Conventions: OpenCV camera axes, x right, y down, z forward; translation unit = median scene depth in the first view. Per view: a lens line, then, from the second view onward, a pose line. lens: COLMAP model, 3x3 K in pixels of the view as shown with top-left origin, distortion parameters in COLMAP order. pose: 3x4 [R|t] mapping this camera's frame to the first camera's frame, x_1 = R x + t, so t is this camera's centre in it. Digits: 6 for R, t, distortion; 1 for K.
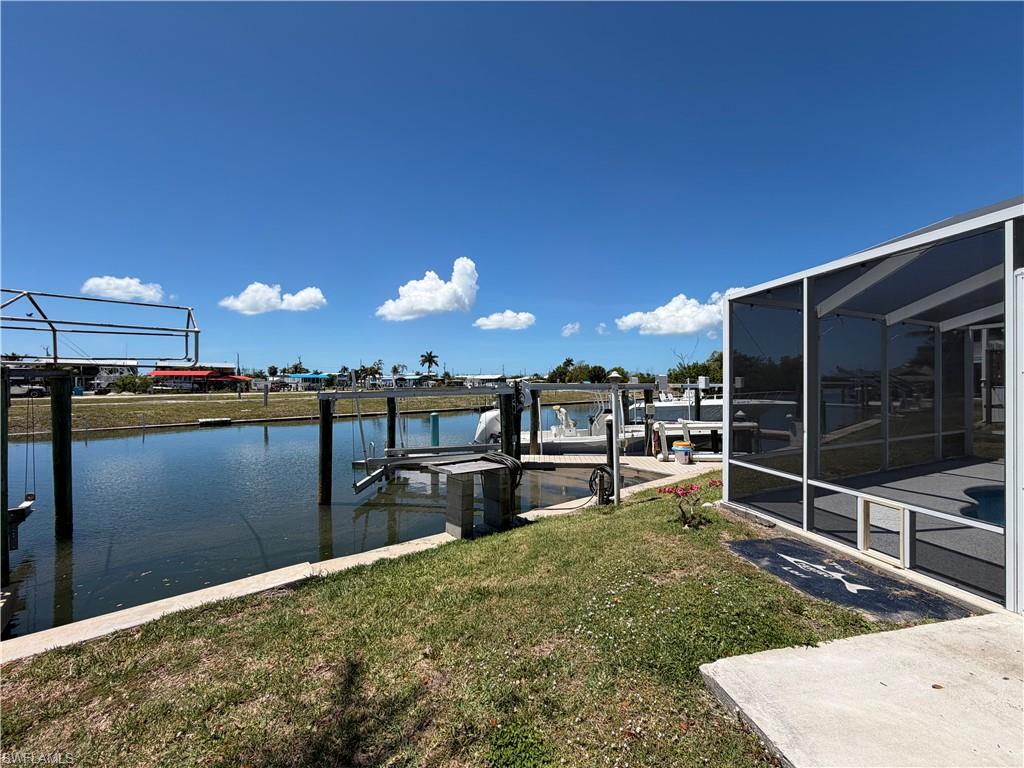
lens RADIAL K [[408.6, 0, 508.7], [0, 408.6, 381.7], [0, 0, 1]] dist [0.003091, 0.000098]
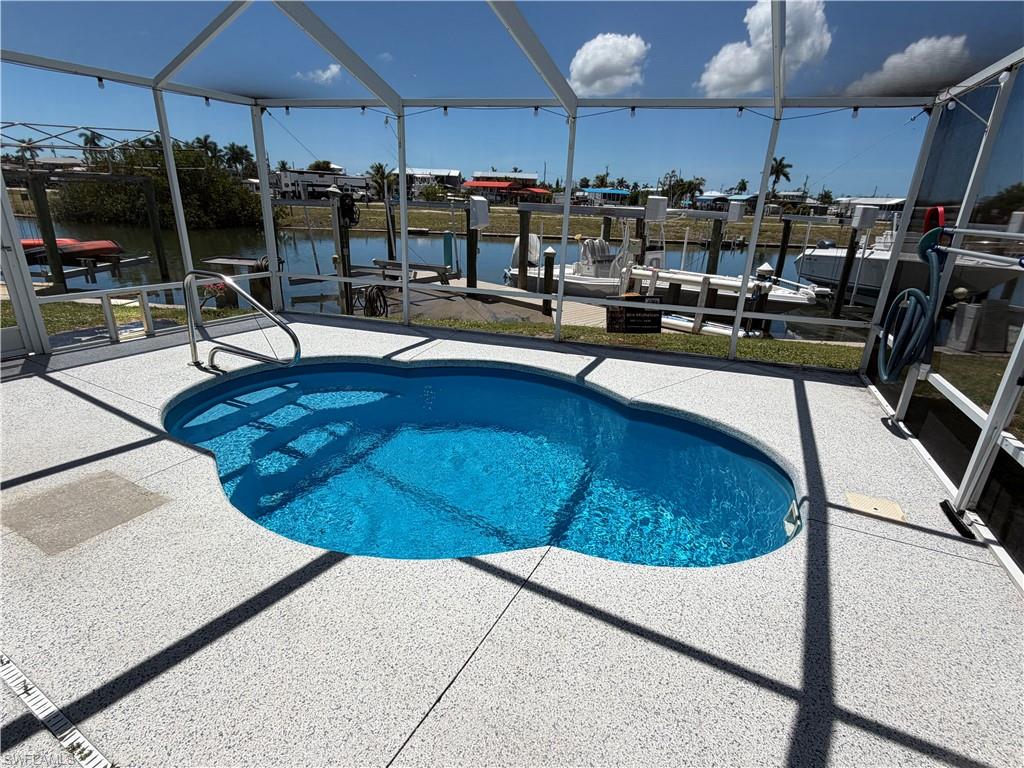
lens RADIAL K [[508.9, 0, 515.1], [0, 508.9, 381.4], [0, 0, 1]] dist [0.001810, -0.000212]
pose [[0.756741, 0.254262, -0.602241, 0.271232], [-0.039112, 0.937219, 0.346541, -0.005229], [0.652544, -0.238687, 0.719177, 0.045757]]
